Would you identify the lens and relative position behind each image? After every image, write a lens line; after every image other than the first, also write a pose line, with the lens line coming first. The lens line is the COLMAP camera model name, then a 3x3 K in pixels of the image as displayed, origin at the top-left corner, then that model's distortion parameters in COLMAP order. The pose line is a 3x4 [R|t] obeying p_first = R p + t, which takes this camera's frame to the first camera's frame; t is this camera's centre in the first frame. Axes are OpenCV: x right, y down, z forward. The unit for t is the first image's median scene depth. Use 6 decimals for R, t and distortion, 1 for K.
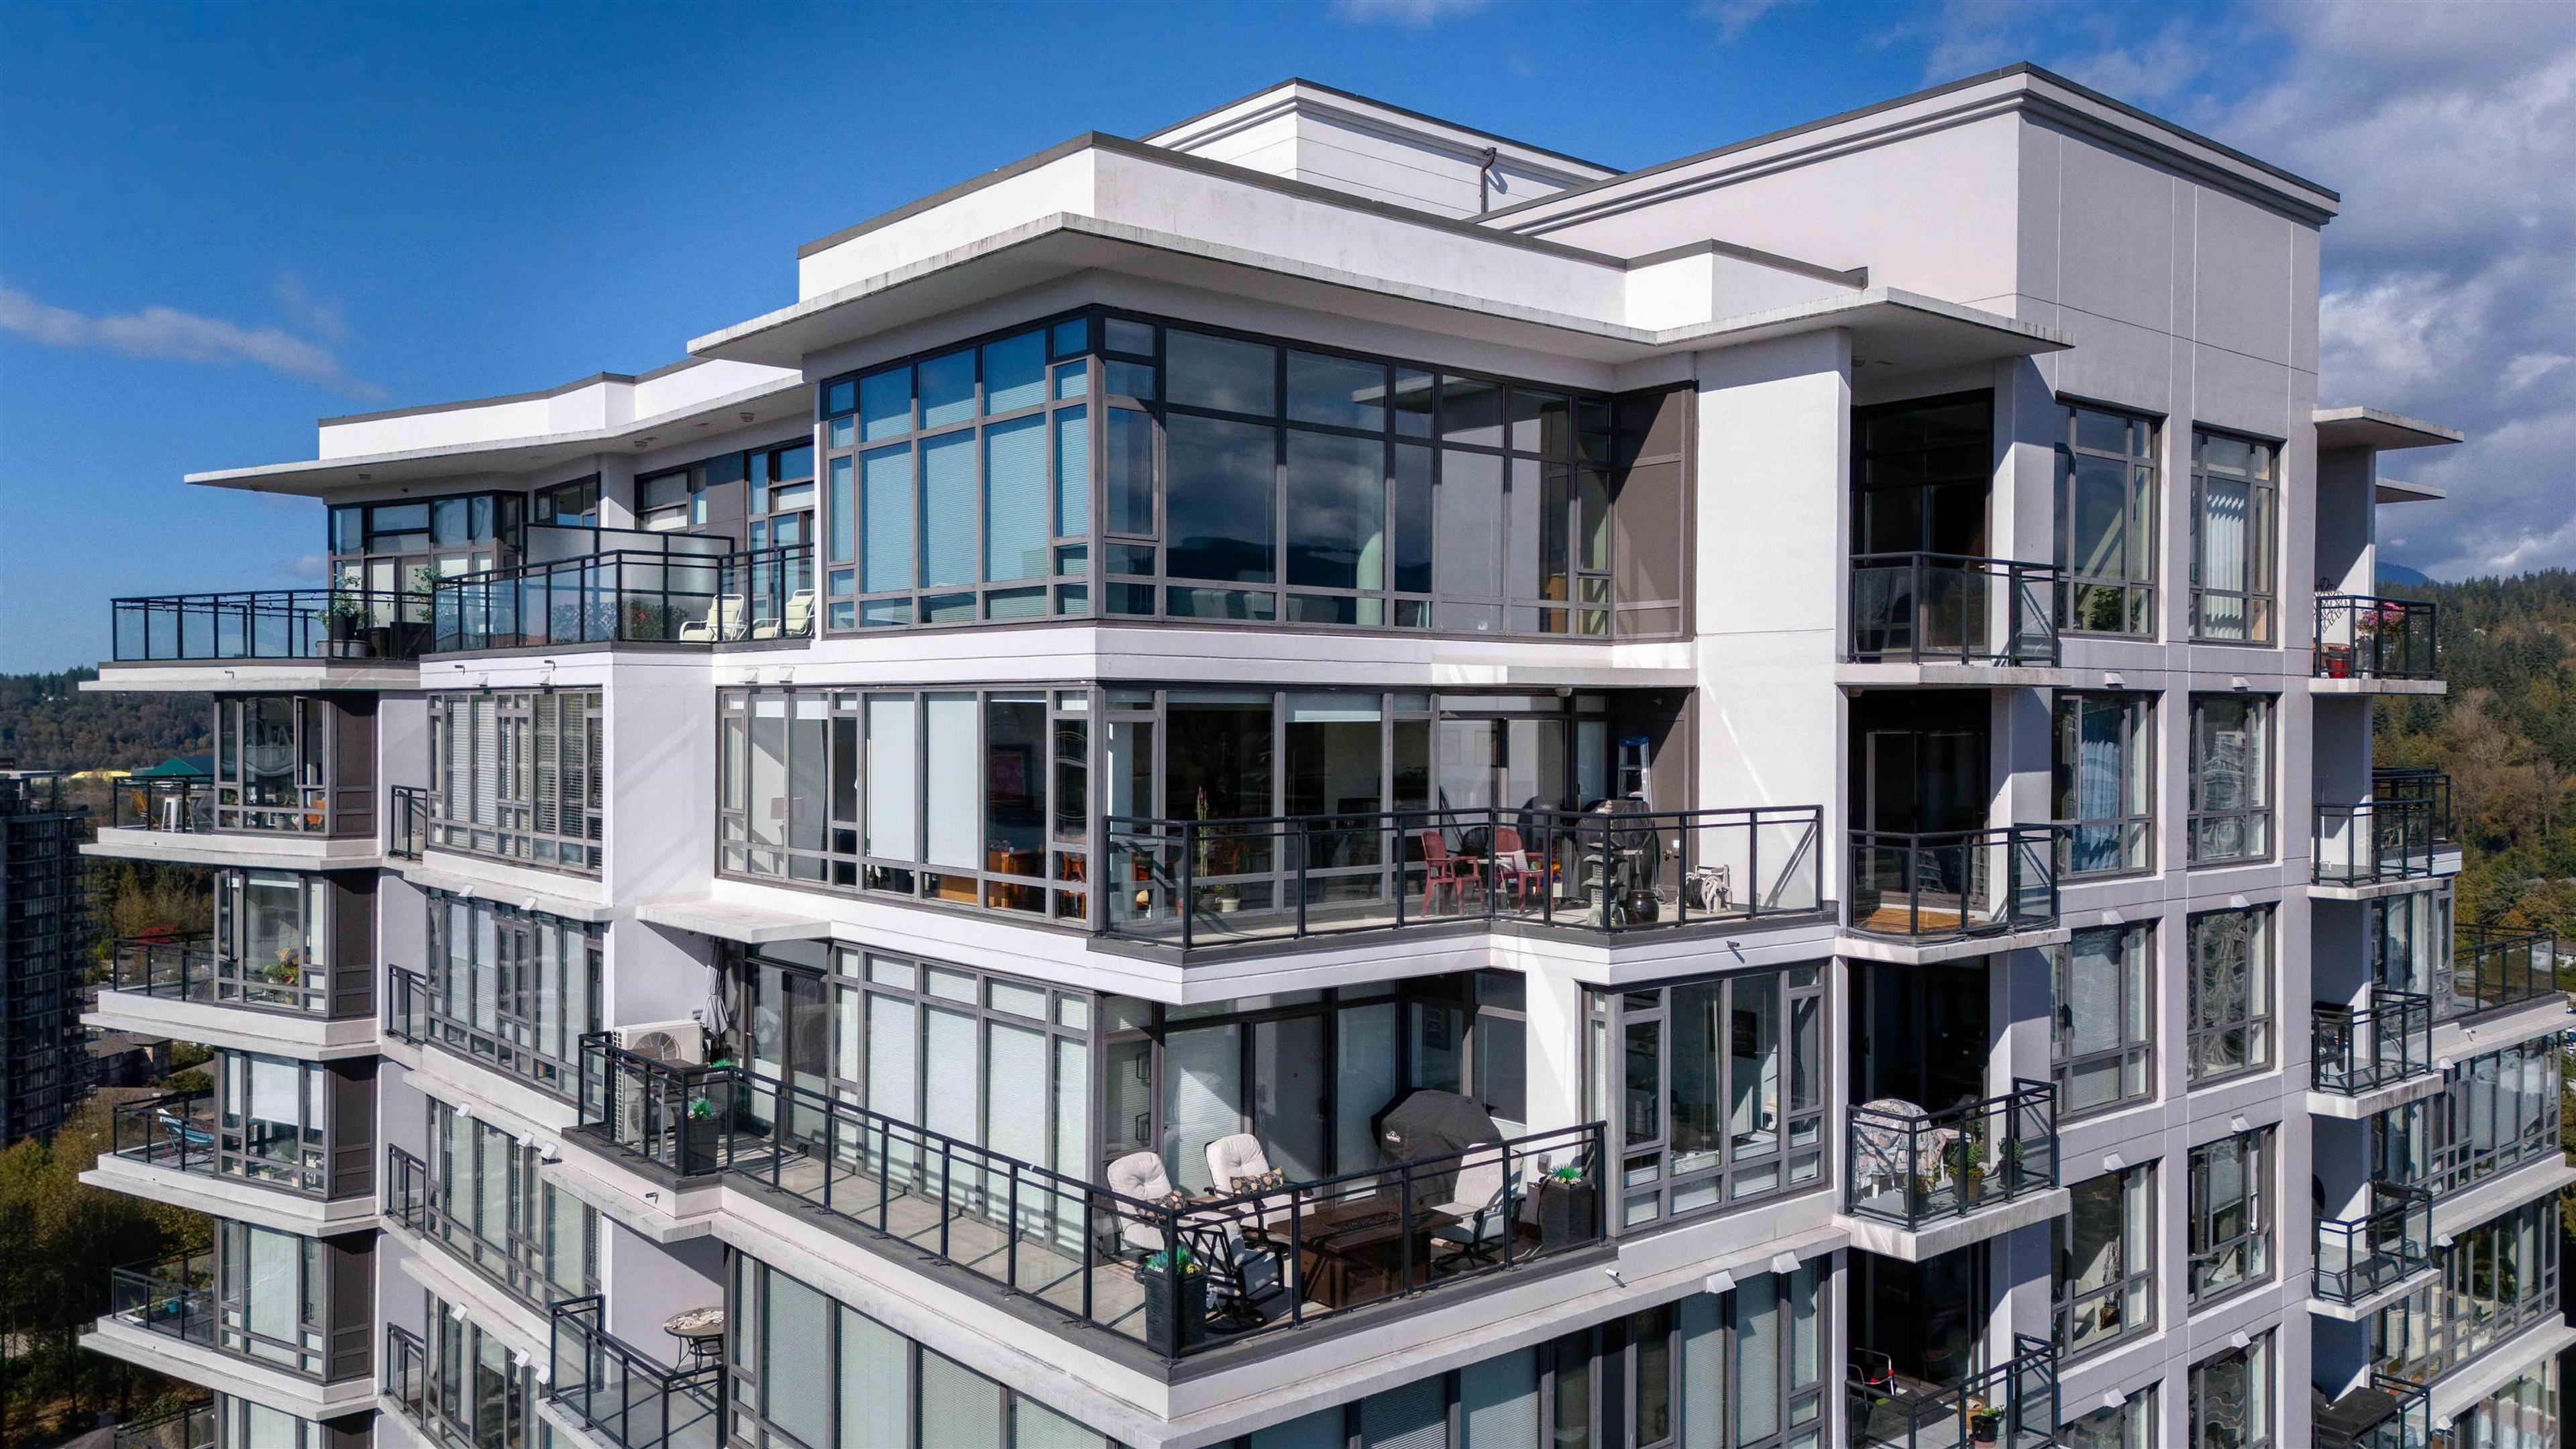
lens RADIAL K [[1929.9, 0, 1286.3], [0, 1929.9, 723.7], [0, 0, 1]] dist [0.007489, -0.001033]
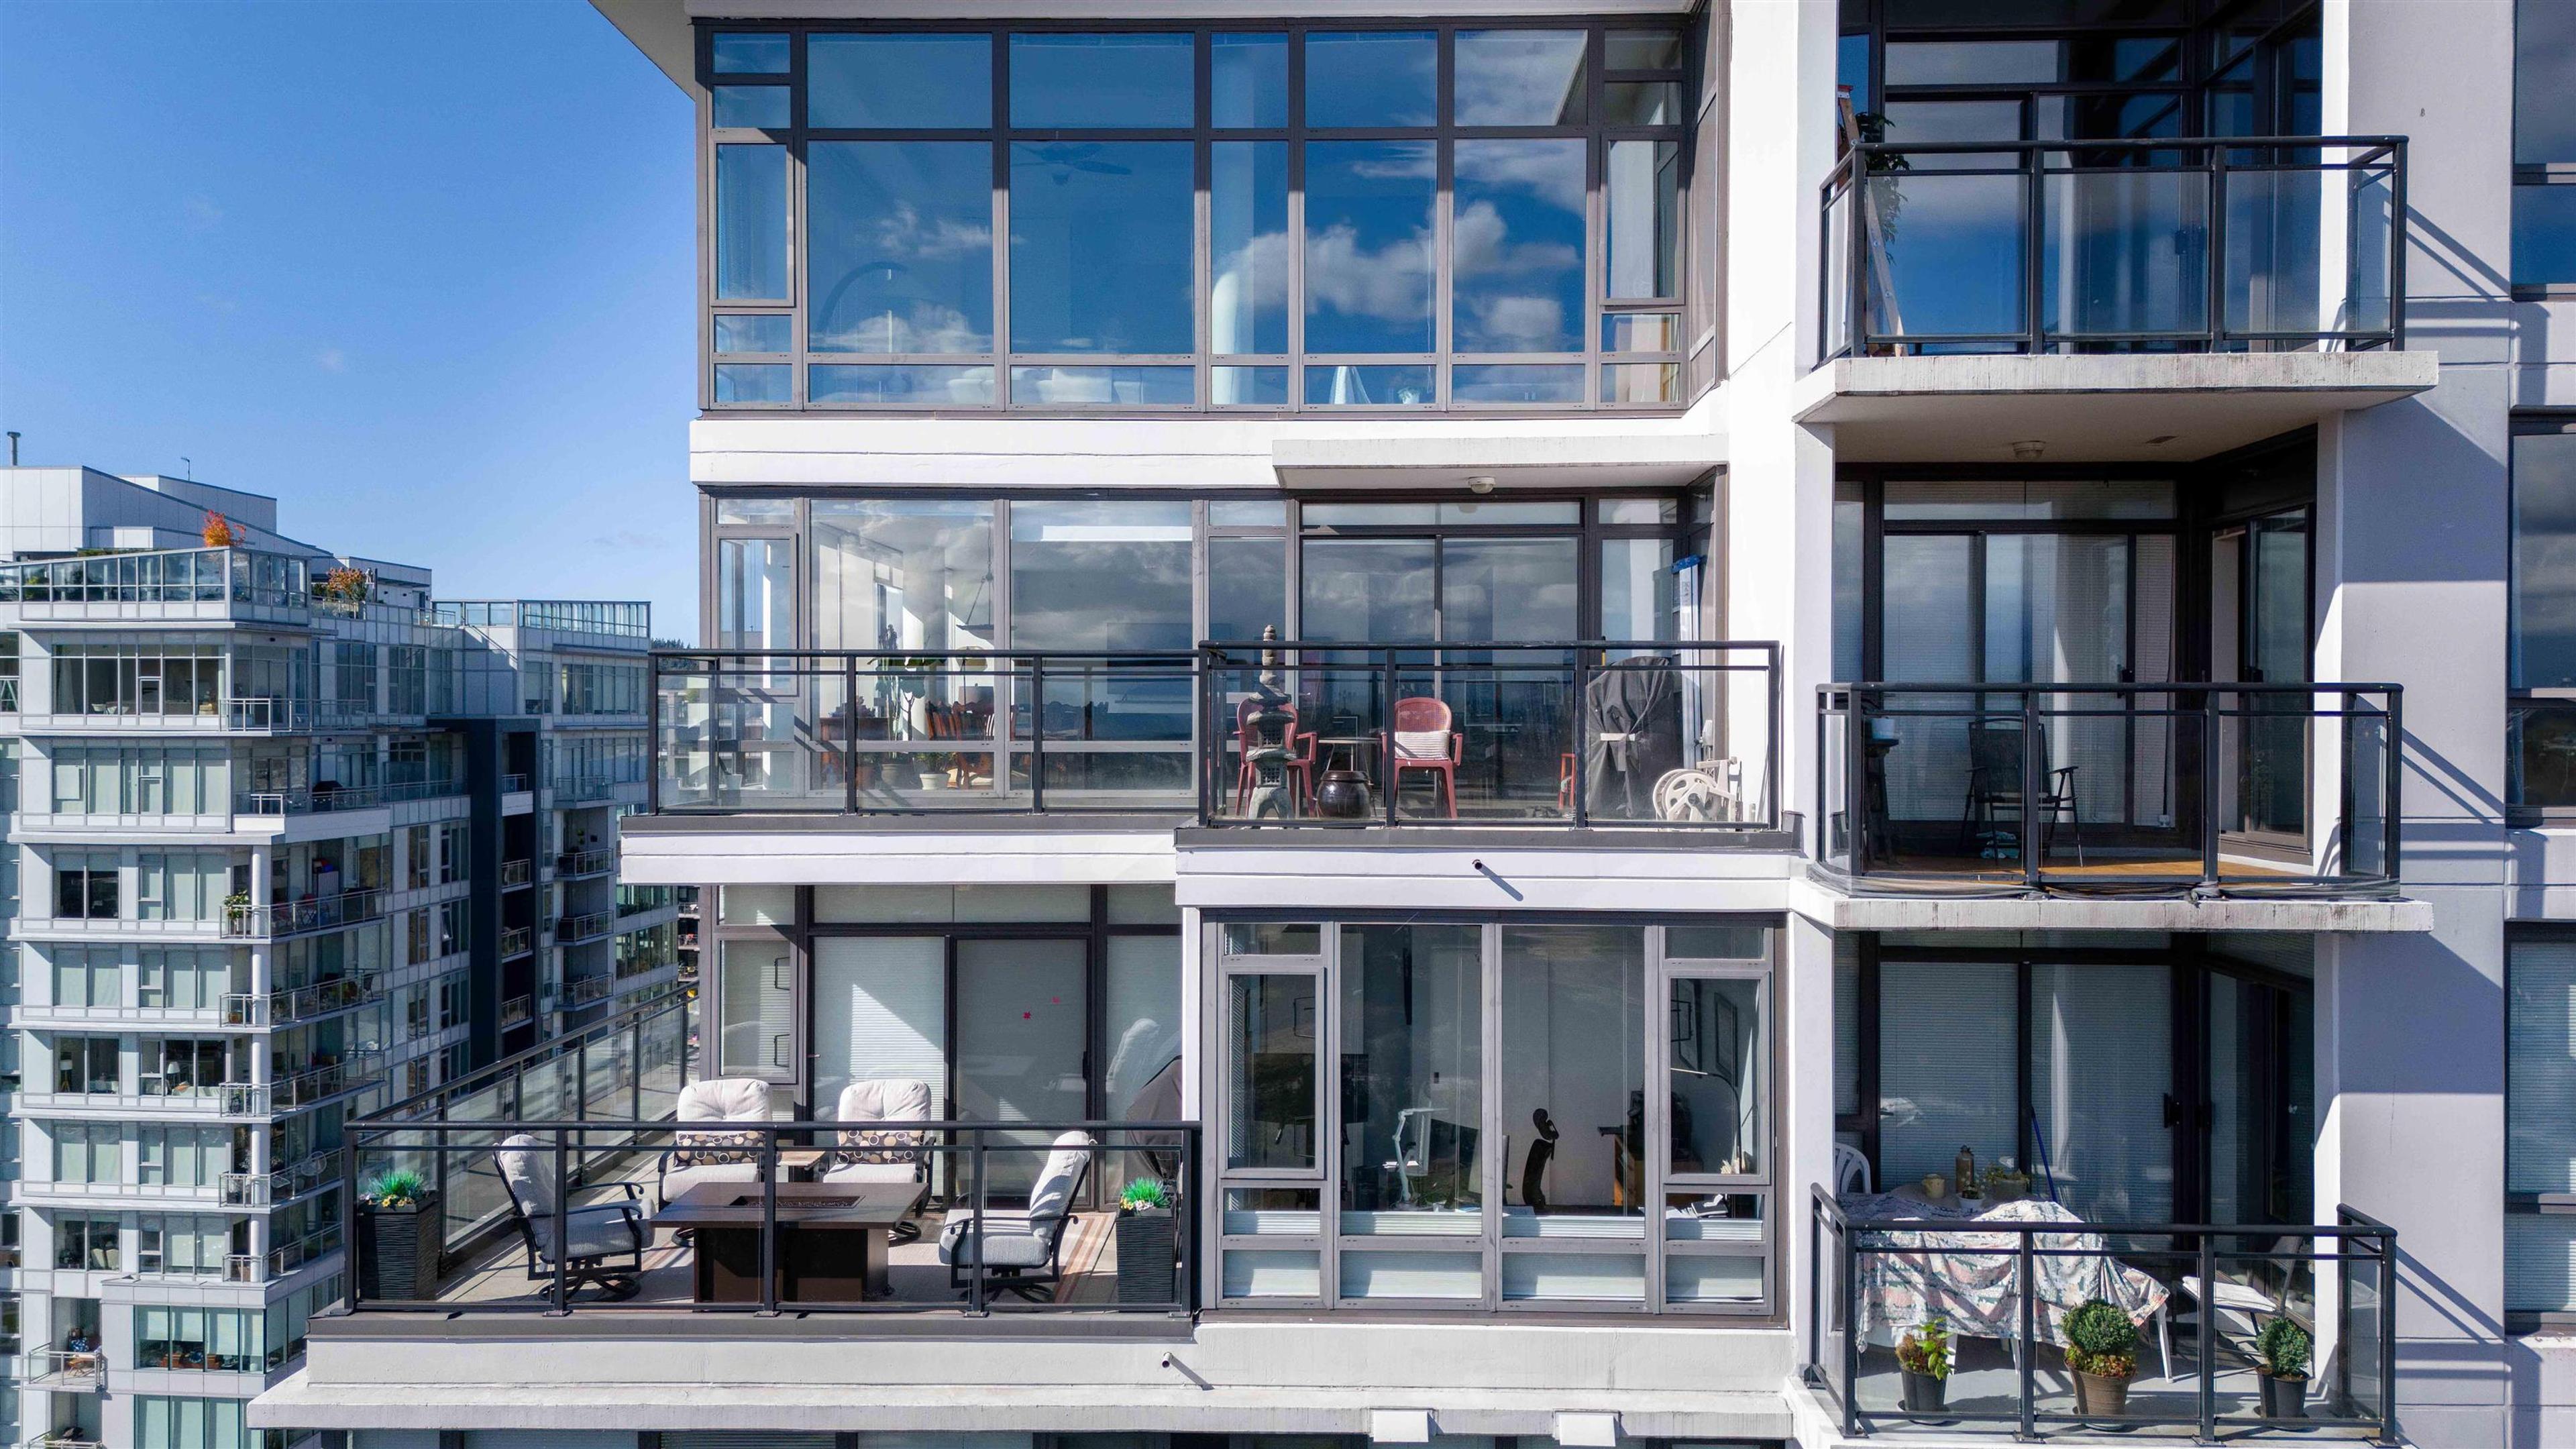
lens RADIAL K [[1929.9, 0, 1288.3], [0, 1929.9, 723.1], [0, 0, 1]] dist [0.007489, -0.001033]
pose [[0.748061, 0.002301, -0.663626, 0.574901], [-0.004815, 0.999986, -0.001960, 0.071807], [0.663612, 0.004662, 0.748062, 0.515700]]
